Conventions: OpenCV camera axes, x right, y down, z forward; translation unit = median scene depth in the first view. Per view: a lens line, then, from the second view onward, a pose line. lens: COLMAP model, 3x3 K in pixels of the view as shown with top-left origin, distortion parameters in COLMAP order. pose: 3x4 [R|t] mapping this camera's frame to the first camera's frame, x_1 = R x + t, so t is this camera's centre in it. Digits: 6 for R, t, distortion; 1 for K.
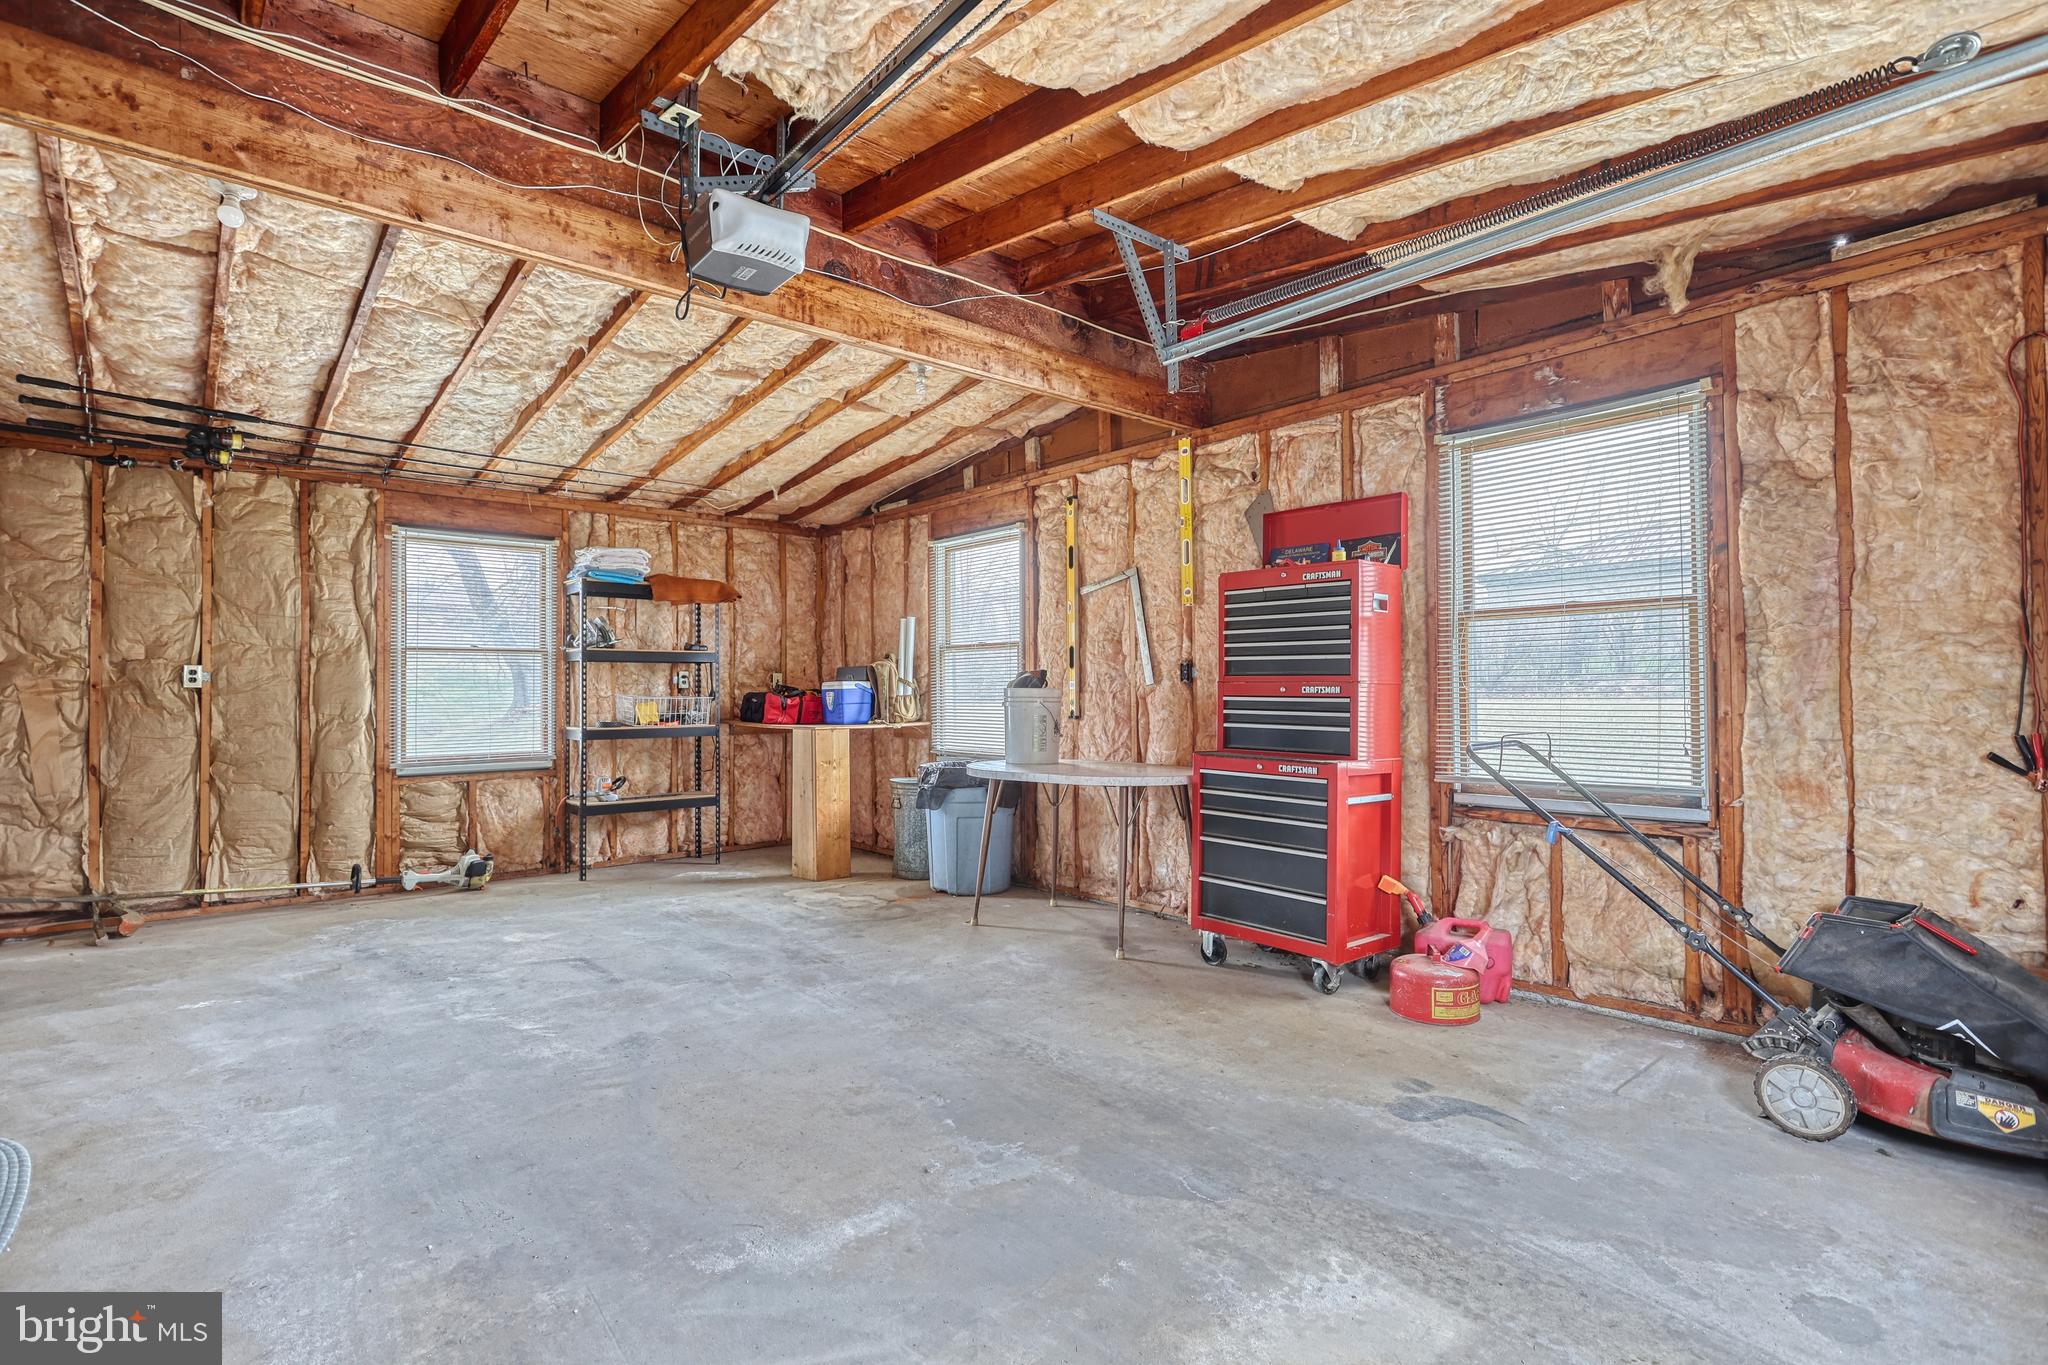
lens RADIAL K [[968.4, 0, 1028.9], [0, 968.4, 682.3], [0, 0, 1]] dist [-0.000251, -0.000061]
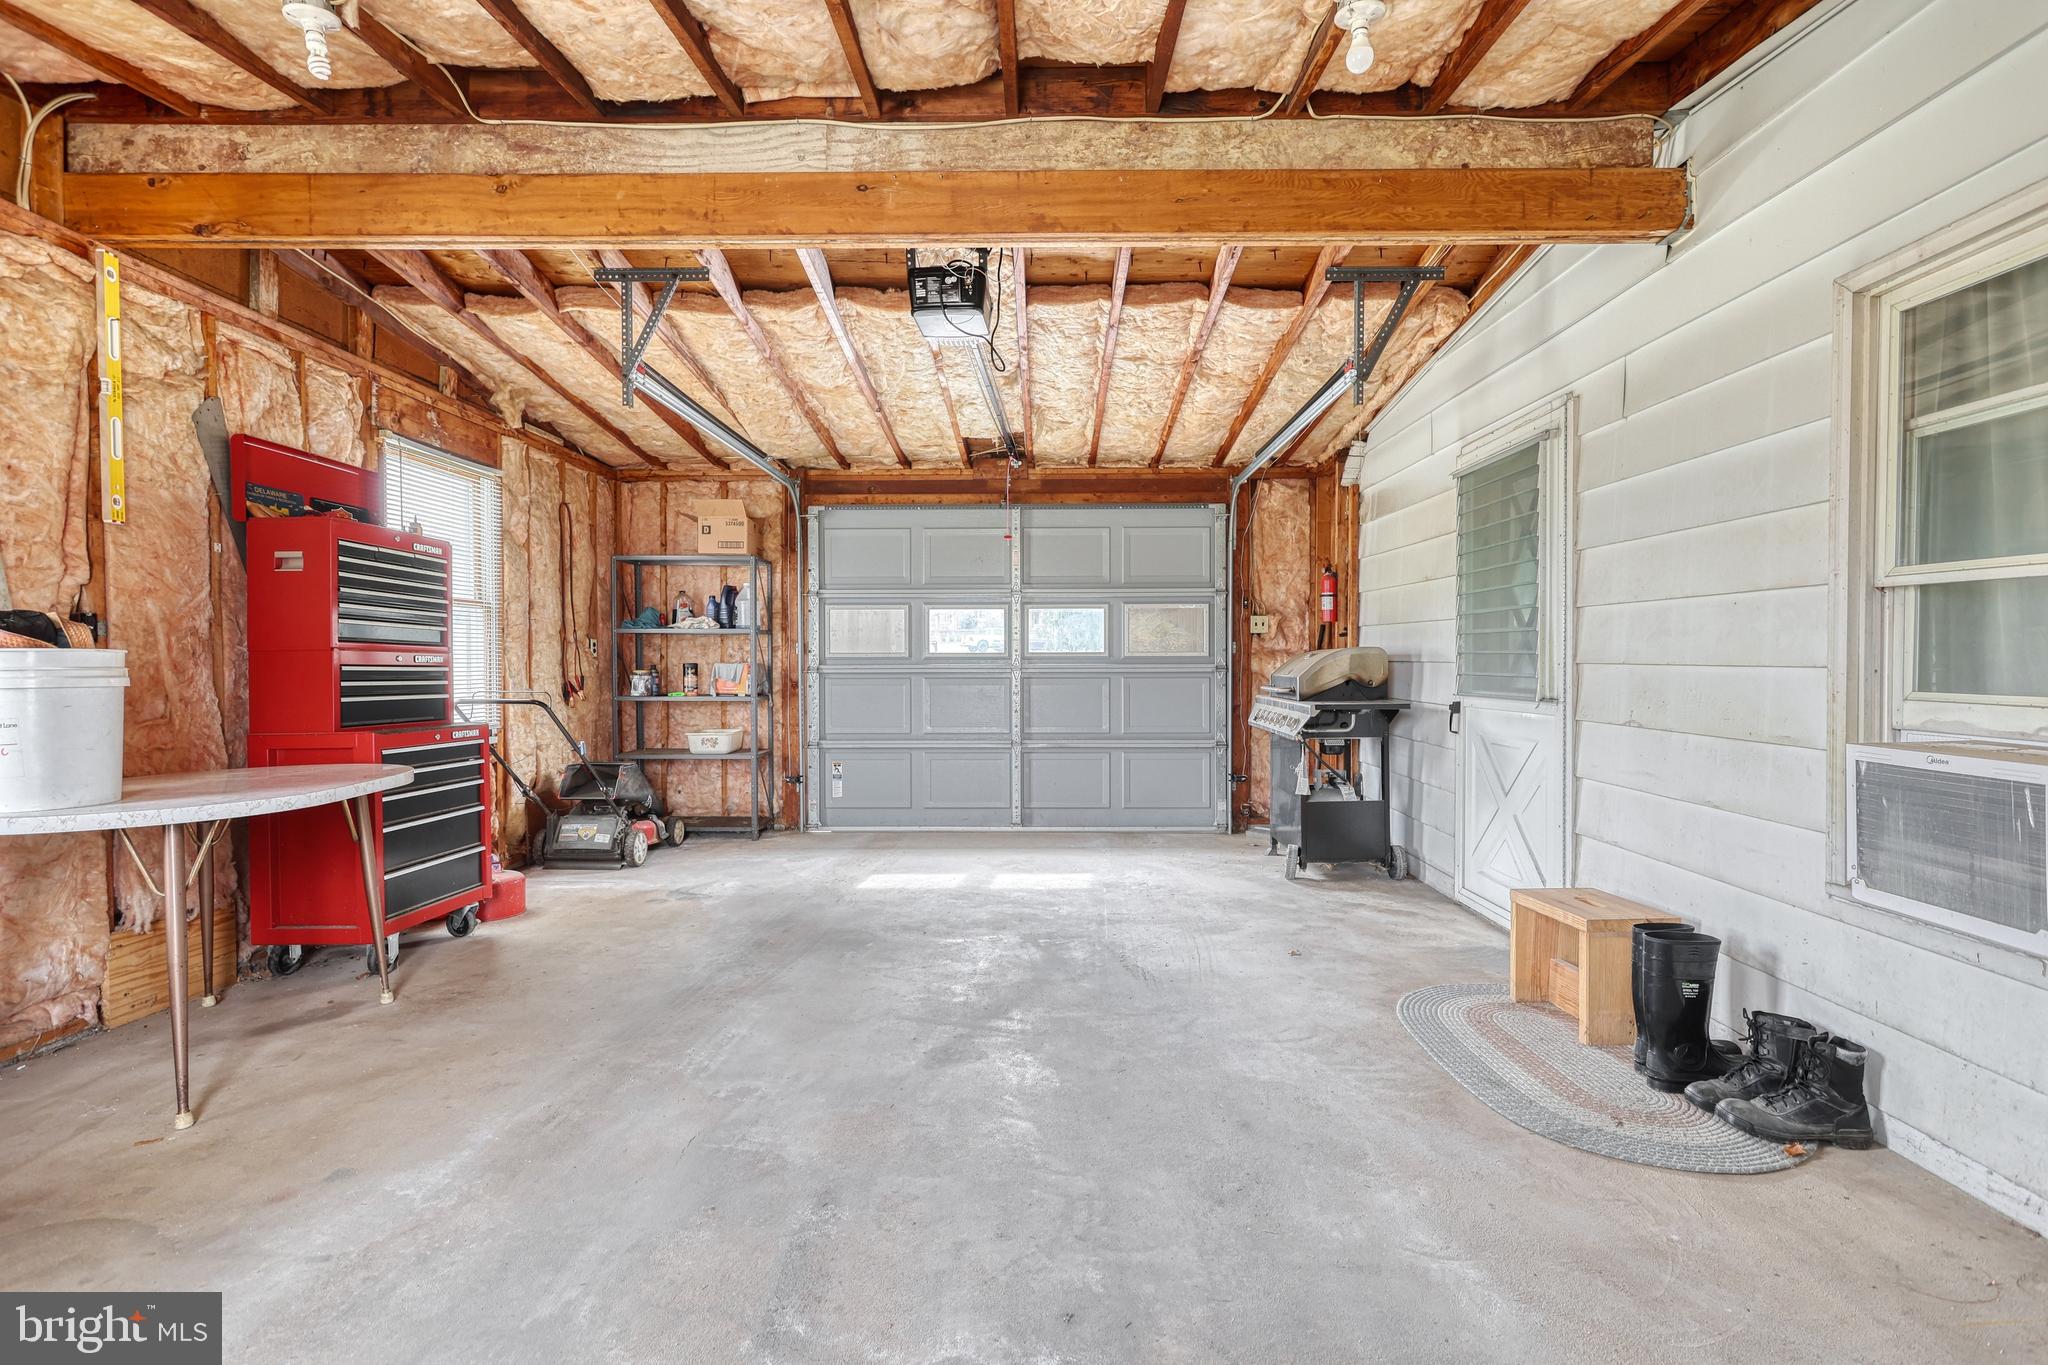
lens RADIAL K [[968.4, 0, 1024.5], [0, 968.4, 680.0], [0, 0, 1]] dist [-0.000251, -0.000061]
pose [[-0.735098, -0.006795, 0.677927, -0.957047], [-0.002109, 0.999968, 0.007737, 0.023248], [-0.677958, 0.004258, -0.735088, 1.455471]]
